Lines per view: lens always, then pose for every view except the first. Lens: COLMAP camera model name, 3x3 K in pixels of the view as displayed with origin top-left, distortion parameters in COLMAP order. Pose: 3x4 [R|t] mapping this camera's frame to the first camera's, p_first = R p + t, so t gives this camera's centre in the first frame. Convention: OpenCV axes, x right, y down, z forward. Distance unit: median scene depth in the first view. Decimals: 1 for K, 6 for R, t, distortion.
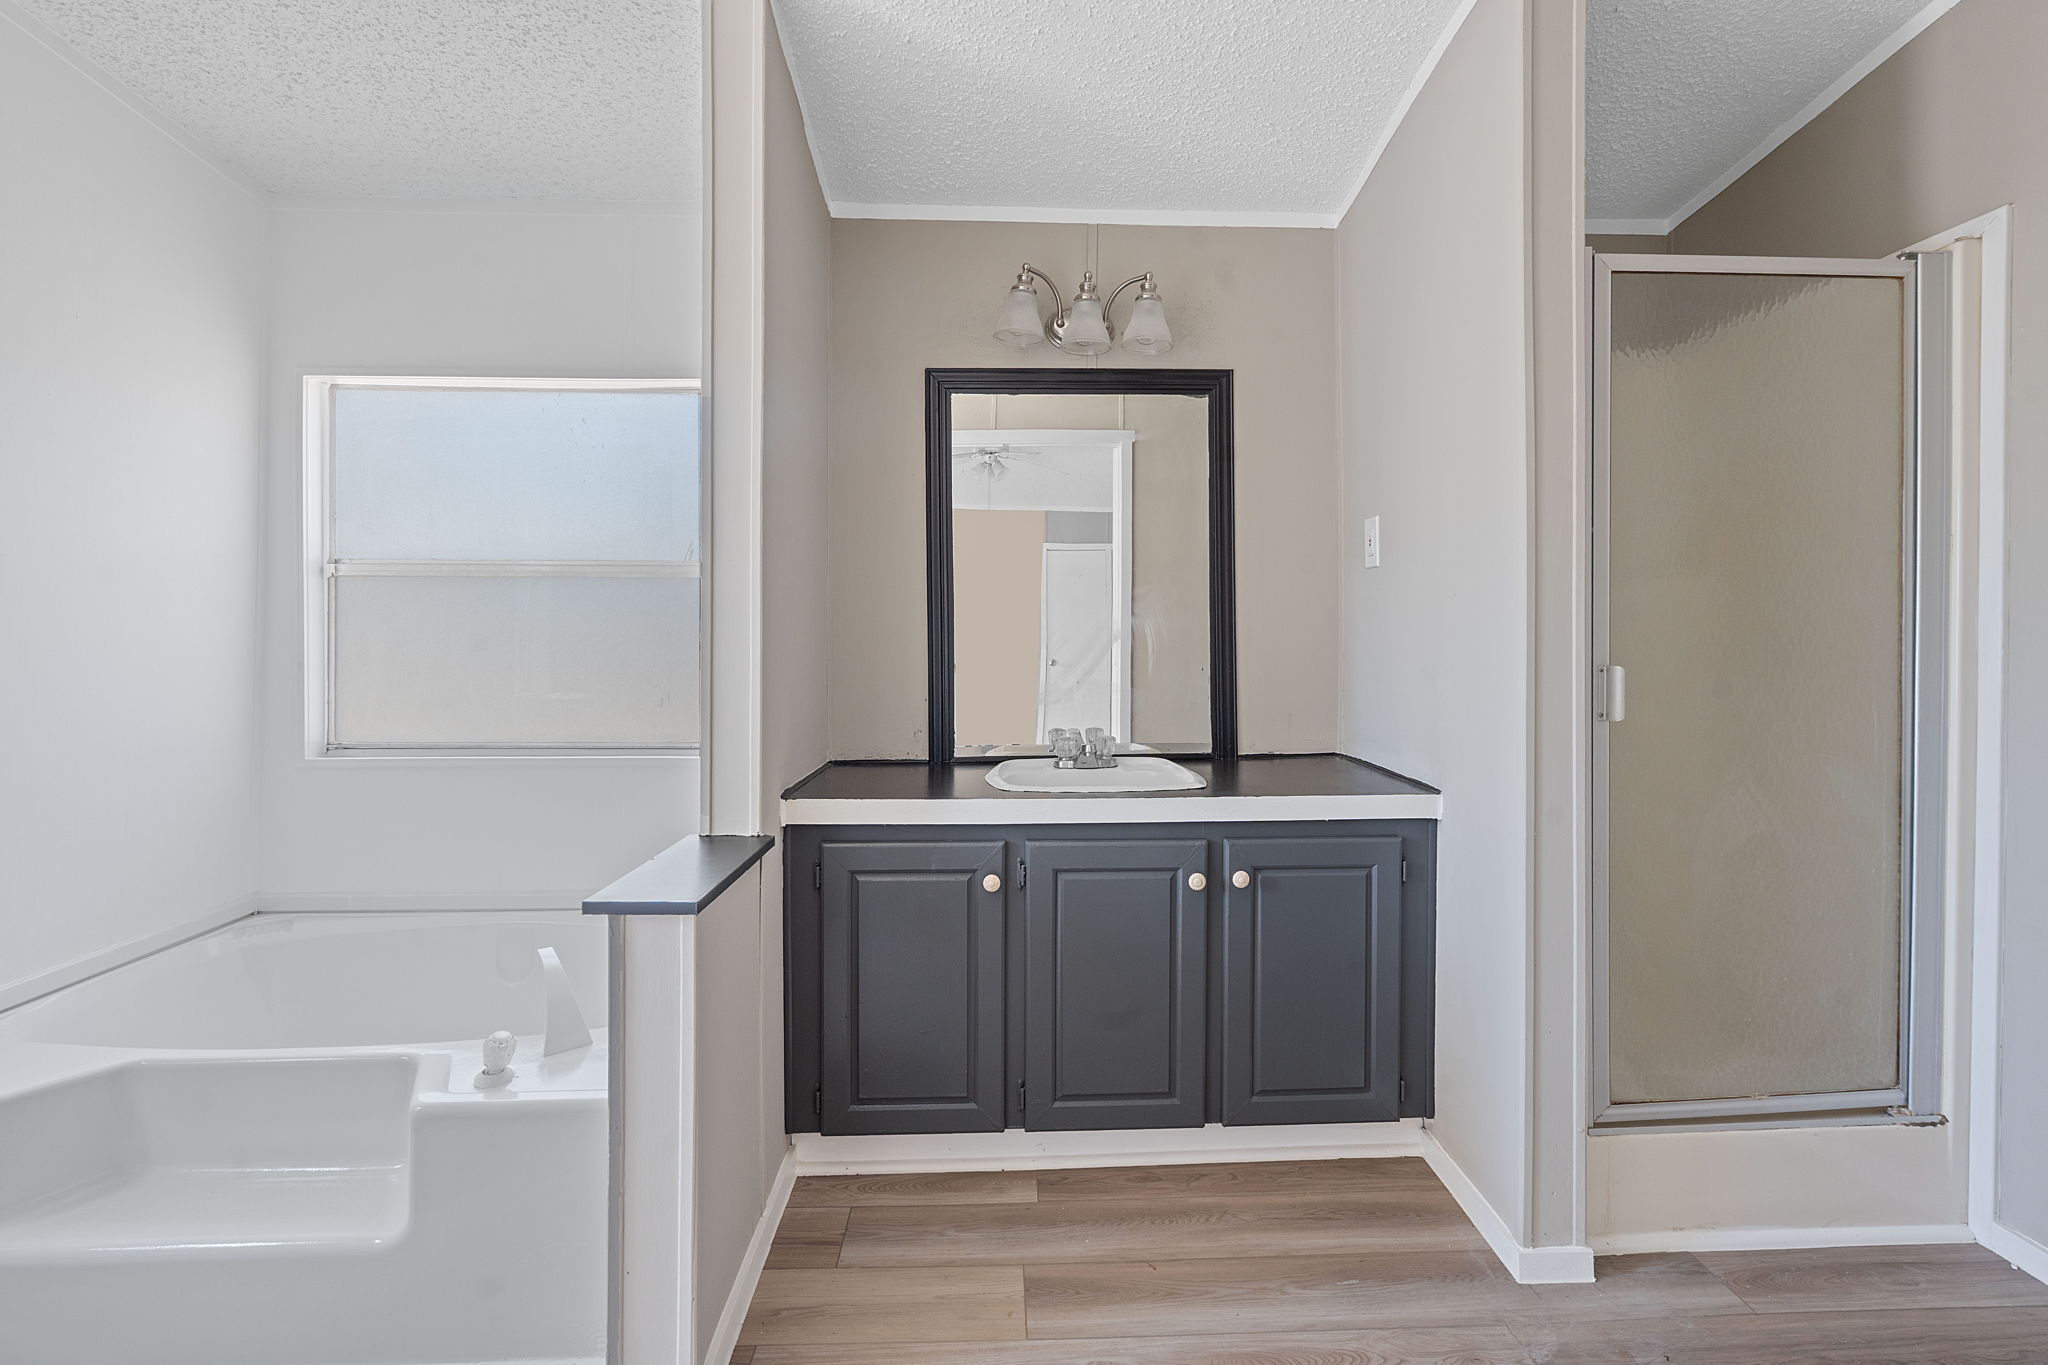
lens RADIAL K [[931.0, 0, 1025.1], [0, 931.0, 690.4], [0, 0, 1]] dist [-0.003858, -0.000842]
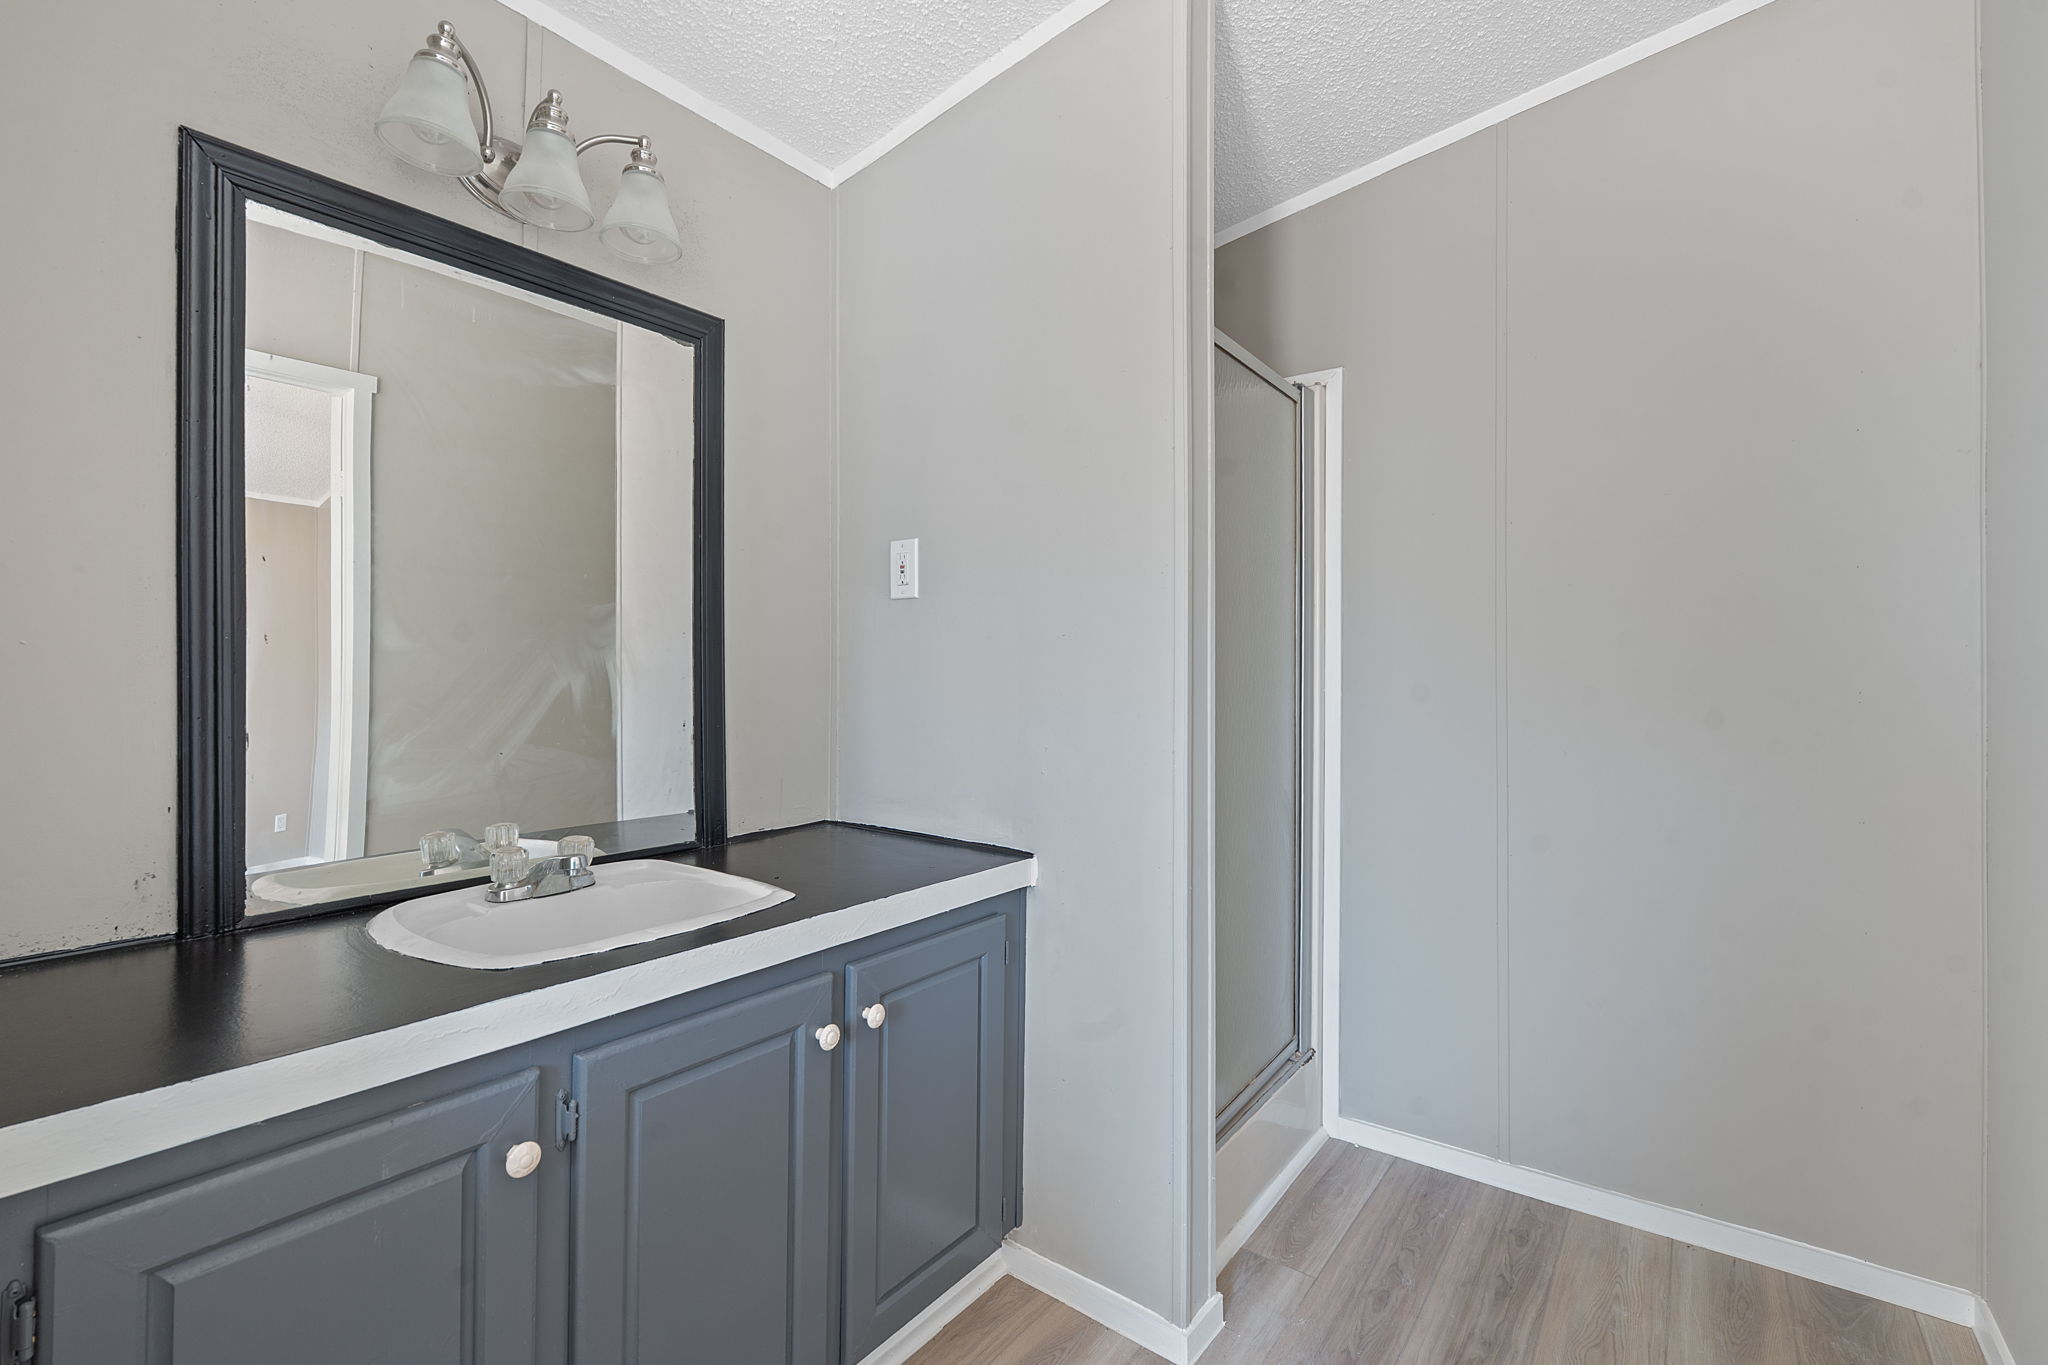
lens RADIAL K [[931.0, 0, 1025.1], [0, 931.0, 690.4], [0, 0, 1]] dist [-0.003858, -0.000842]
pose [[0.618609, -0.007412, 0.785664, -0.228241], [0.038751, 0.999026, -0.021087, -0.026207], [-0.784743, 0.043490, 0.618294, 0.390915]]
